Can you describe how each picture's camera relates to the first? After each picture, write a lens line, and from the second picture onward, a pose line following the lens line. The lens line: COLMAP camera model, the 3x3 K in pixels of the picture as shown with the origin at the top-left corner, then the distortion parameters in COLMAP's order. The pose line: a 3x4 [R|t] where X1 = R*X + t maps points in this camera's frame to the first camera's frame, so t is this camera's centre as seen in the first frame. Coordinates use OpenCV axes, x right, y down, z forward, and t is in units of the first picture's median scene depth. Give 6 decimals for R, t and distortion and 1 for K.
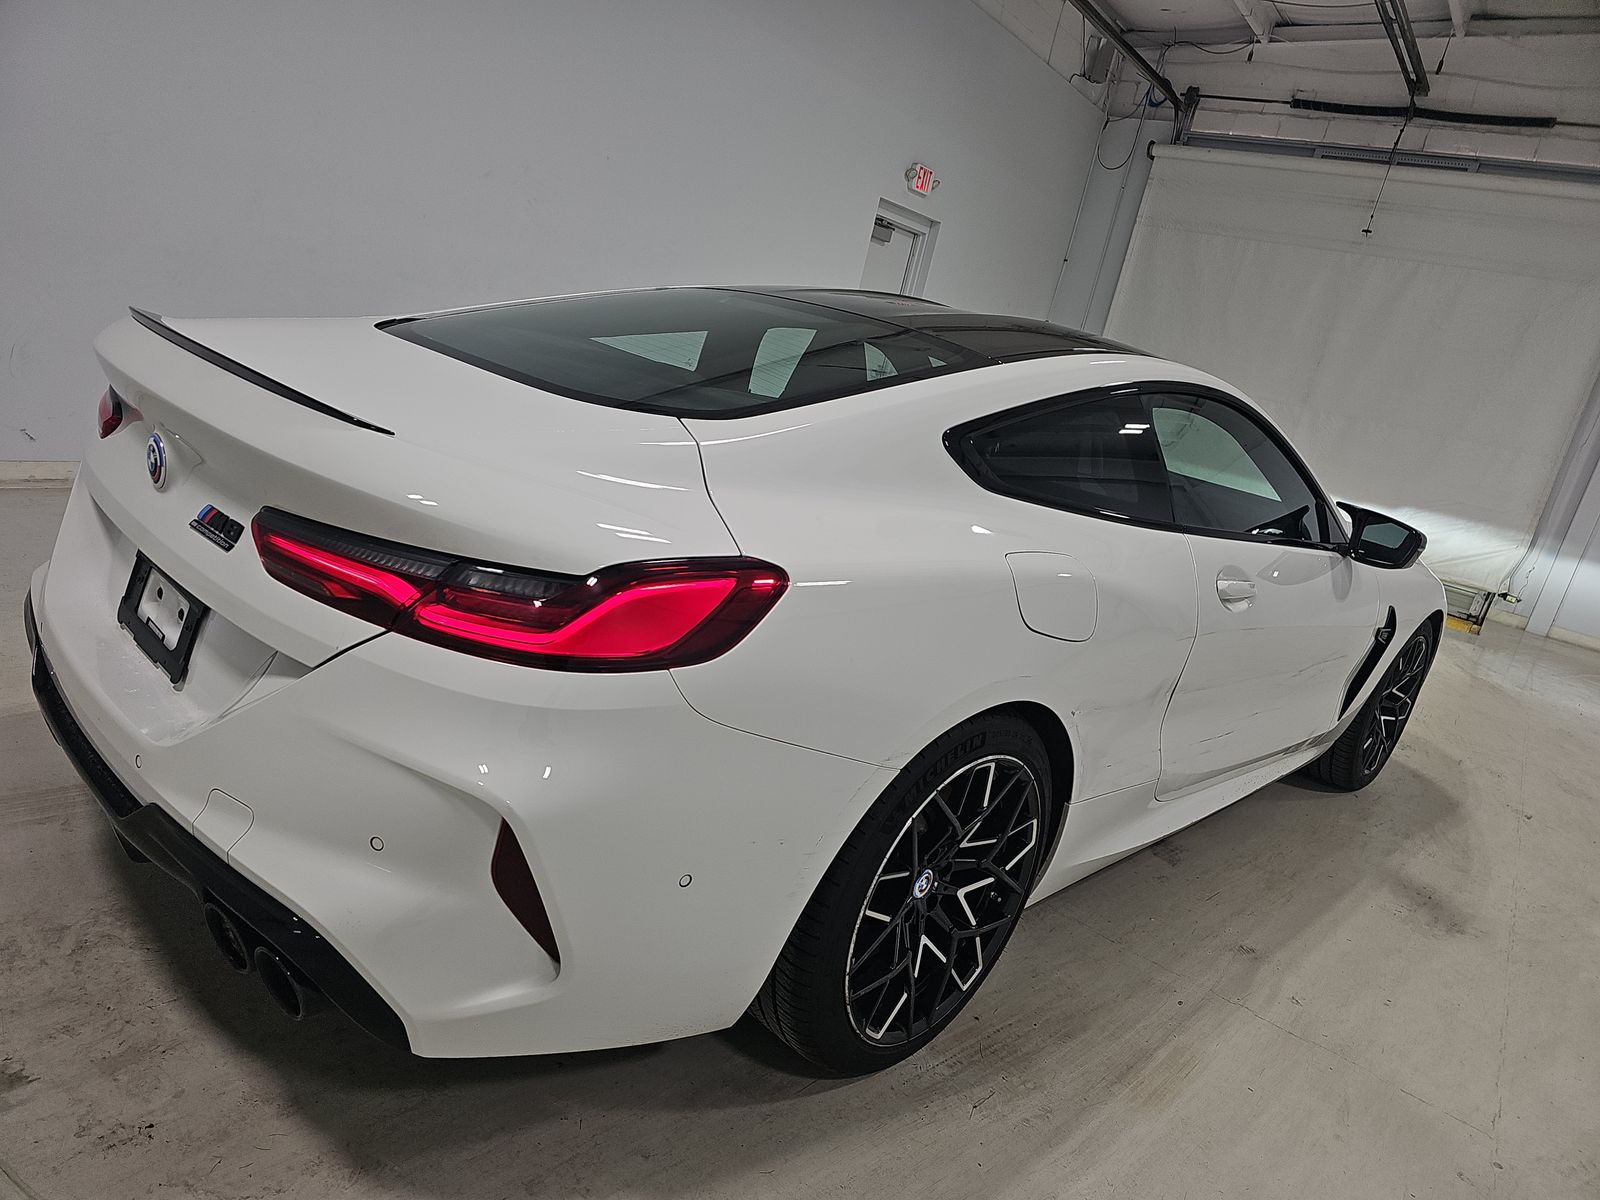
lens RADIAL K [[1059.5, 0, 775.4], [0, 1059.5, 572.3], [0, 0, 1]] dist [0.038502, -0.038947]
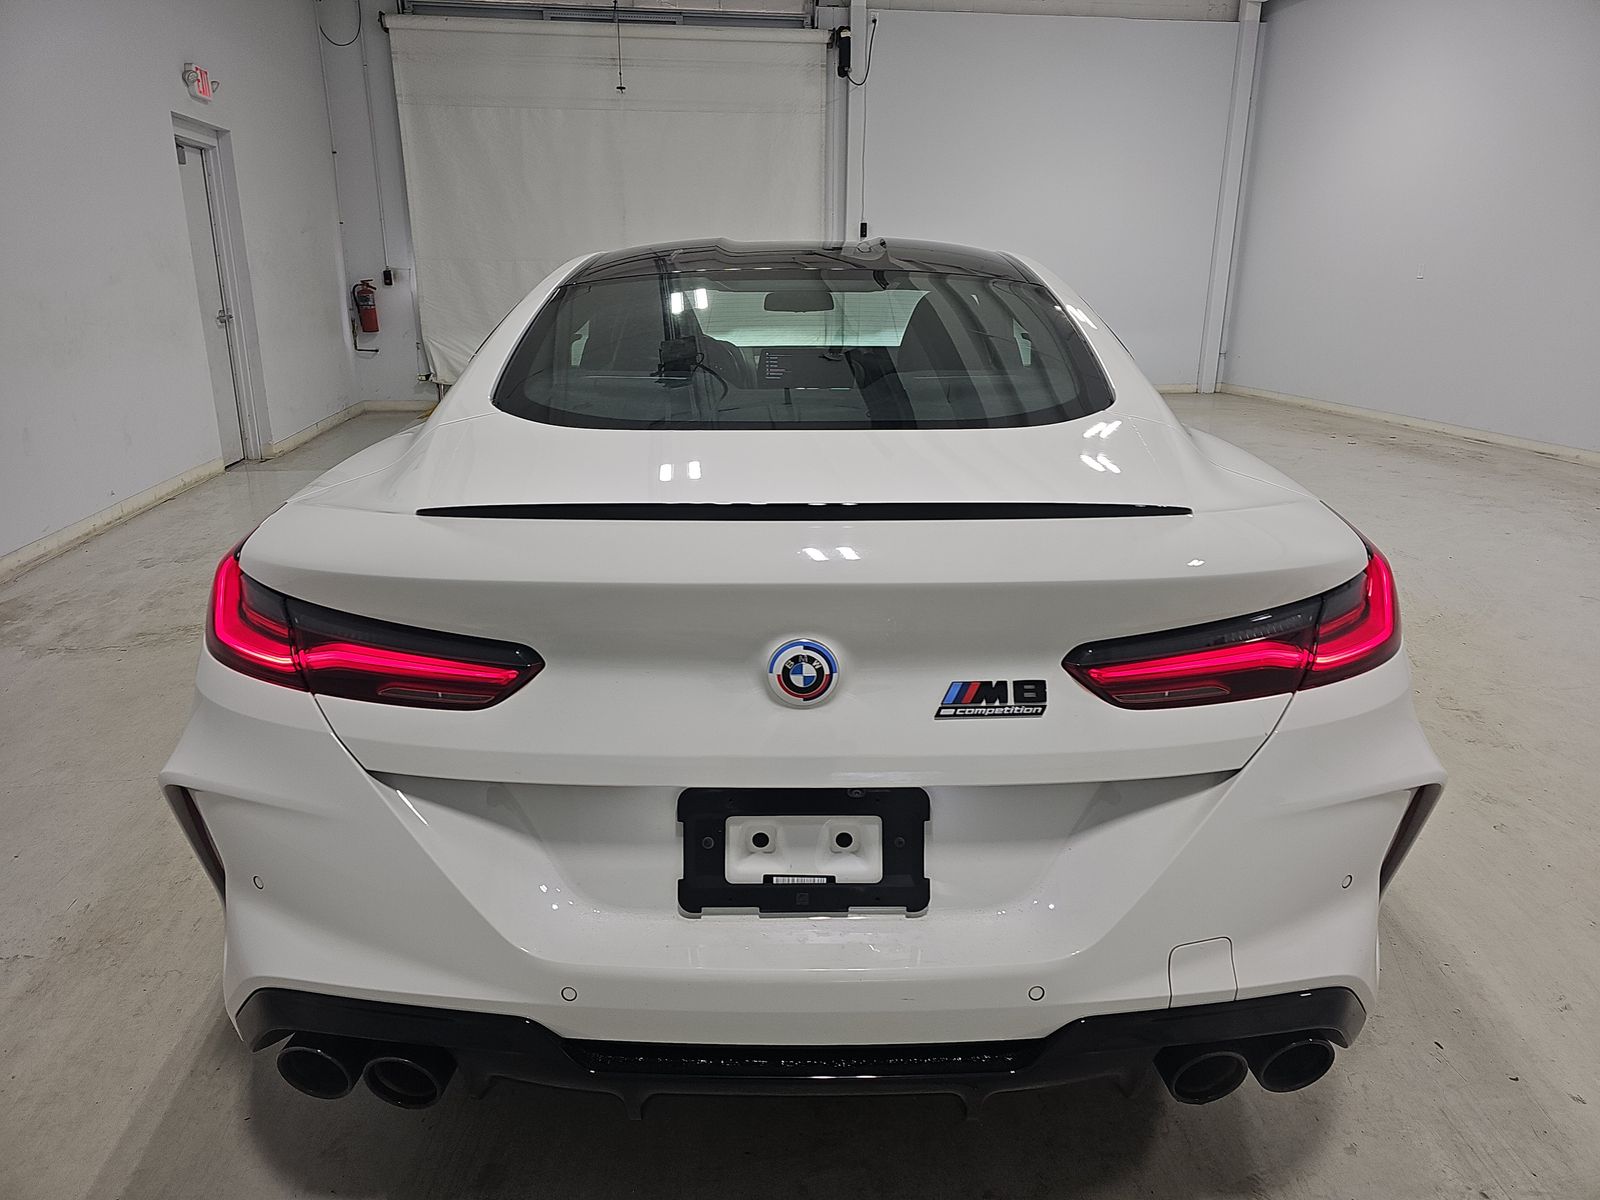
lens RADIAL K [[1059.5, 0, 775.4], [0, 1059.5, 572.3], [0, 0, 1]] dist [0.038502, -0.038947]
pose [[0.693967, -0.387591, 0.606781, -0.221297], [0.313592, 0.921318, 0.229856, -0.075118], [-0.648128, 0.030769, 0.760909, 0.098560]]
